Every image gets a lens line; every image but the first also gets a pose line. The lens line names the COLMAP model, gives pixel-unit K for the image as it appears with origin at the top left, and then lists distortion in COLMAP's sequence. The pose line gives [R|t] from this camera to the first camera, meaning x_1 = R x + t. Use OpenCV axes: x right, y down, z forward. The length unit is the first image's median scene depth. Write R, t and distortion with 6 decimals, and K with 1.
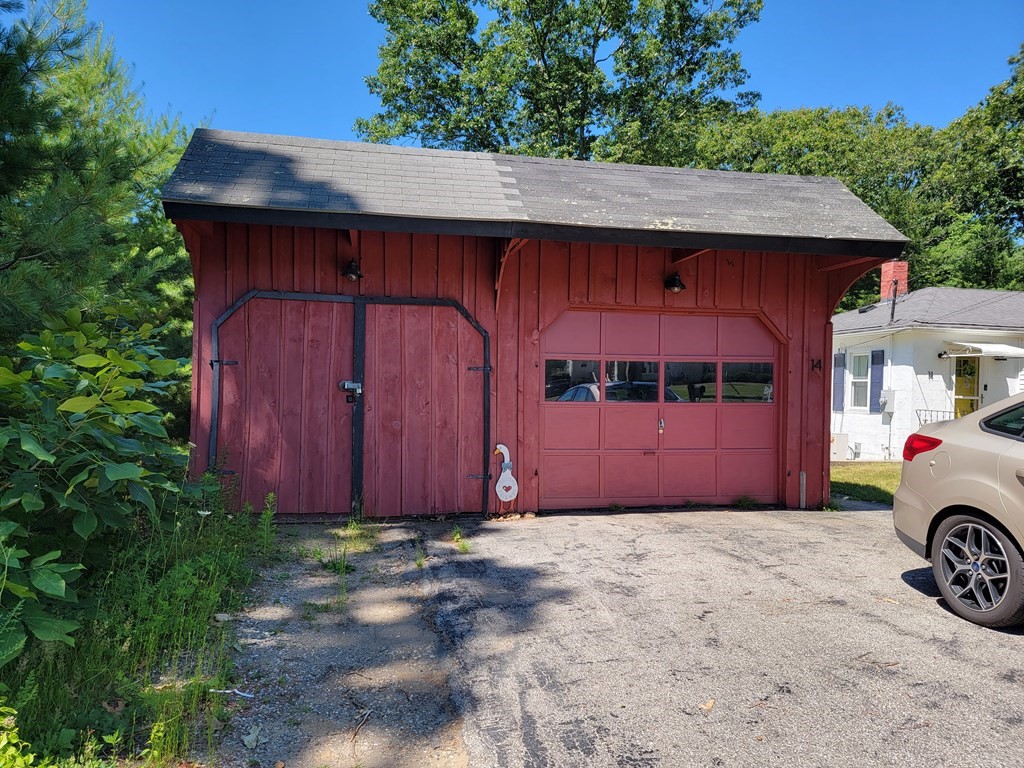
lens RADIAL K [[703.4, 0, 515.2], [0, 703.4, 389.0], [0, 0, 1]] dist [0.086458, -0.071017]
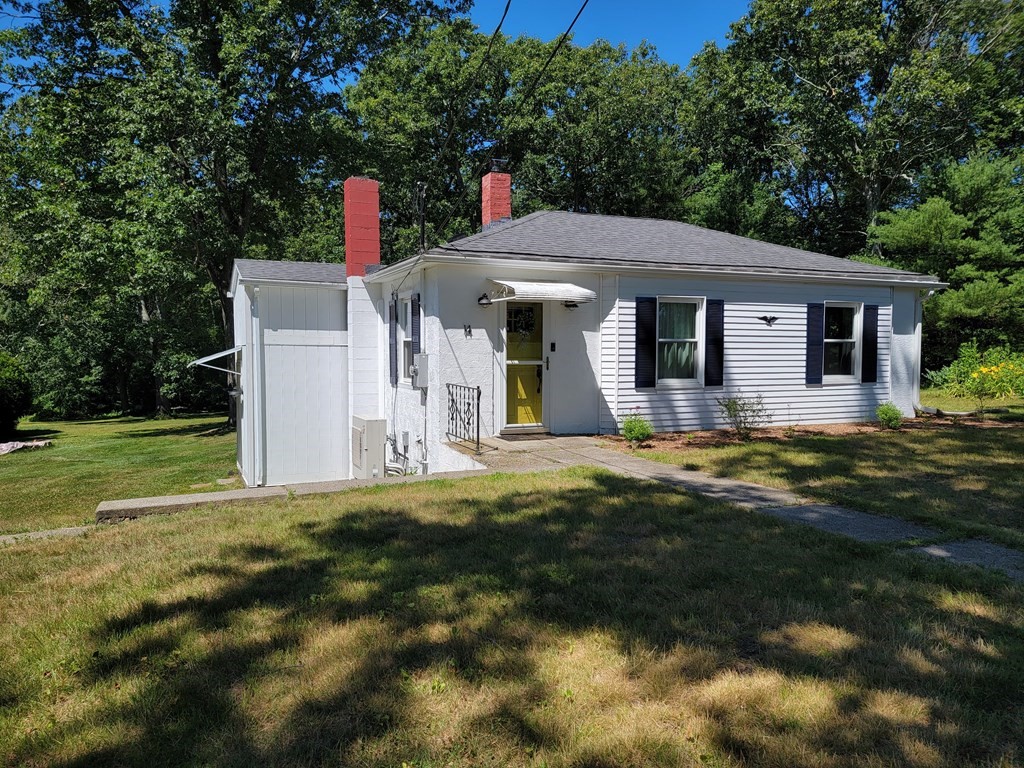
lens RADIAL K [[710.5, 0, 507.7], [0, 710.5, 382.6], [0, 0, 1]] dist [0.090499, -0.071352]
pose [[0.975043, -0.034945, 0.219248, 0.428877], [0.024070, 0.998353, 0.052078, -0.004102], [-0.220707, -0.045501, 0.974278, 0.320564]]
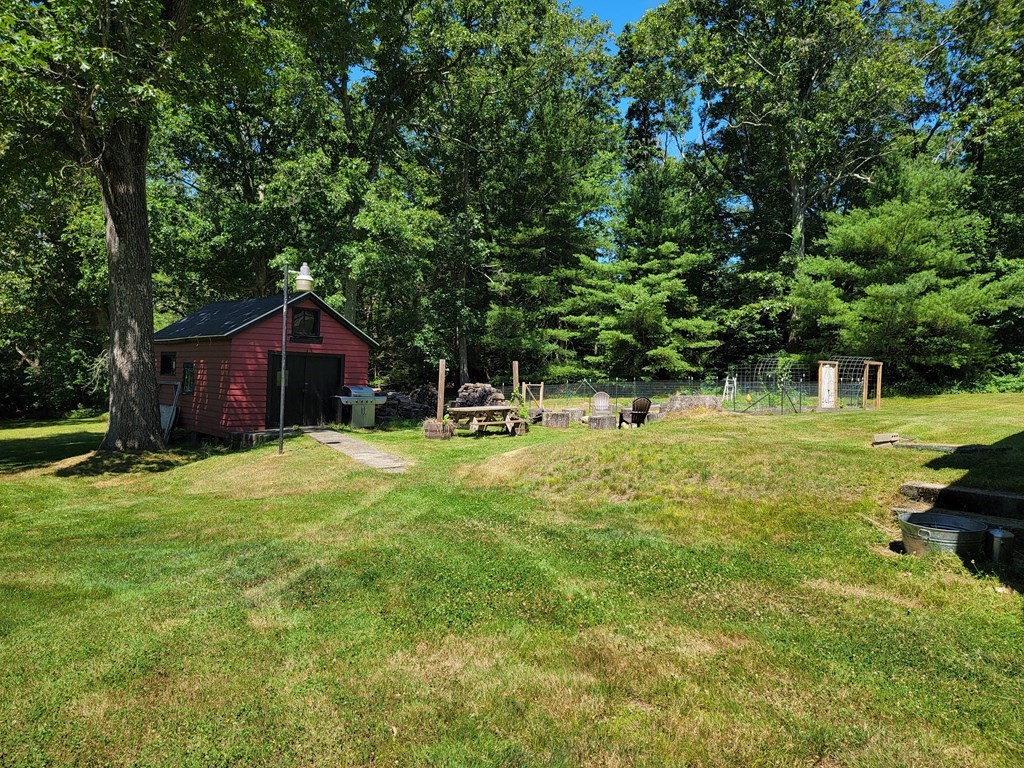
lens RADIAL K [[703.4, 0, 515.2], [0, 703.4, 389.0], [0, 0, 1]] dist [0.086458, -0.071017]
pose [[0.804721, -0.017104, 0.593406, -0.002282], [-0.007900, 0.999188, 0.039512, 0.068434], [-0.593600, -0.036484, 0.803933, 1.248490]]
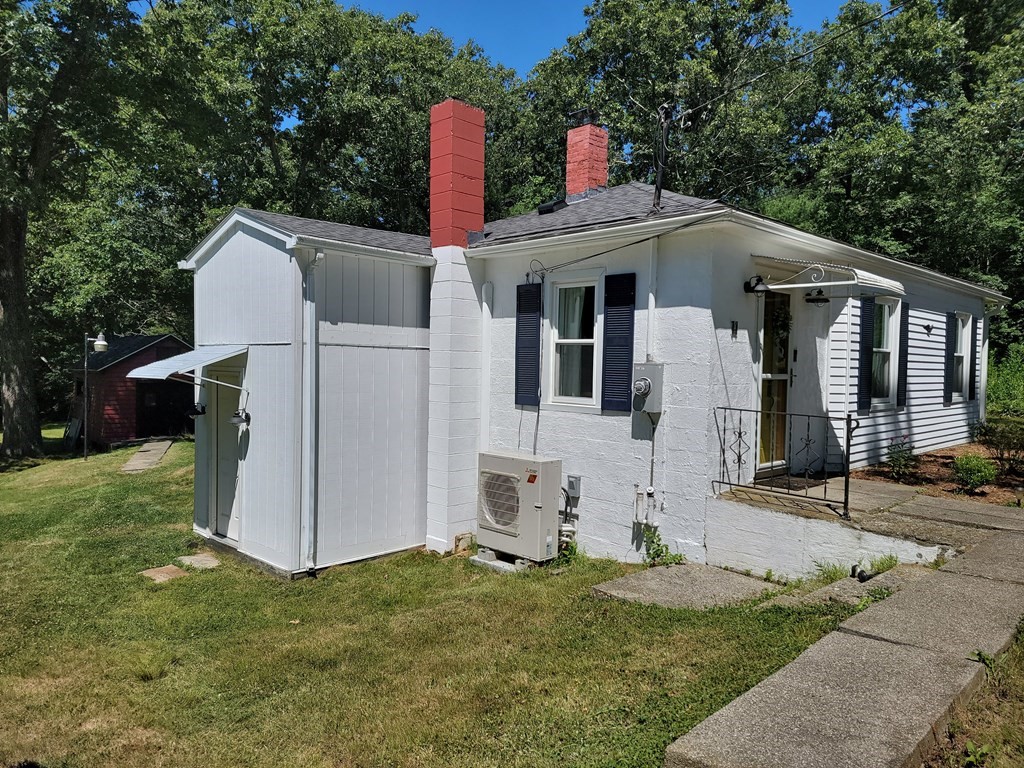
lens RADIAL K [[712.7, 0, 524.3], [0, 712.7, 391.3], [0, 0, 1]] dist [0.044701, 0.000025]
pose [[0.834158, -0.034089, 0.550470, 0.200294], [0.003828, 0.998422, 0.056029, -0.005730], [-0.551512, -0.044630, 0.832972, 0.636527]]
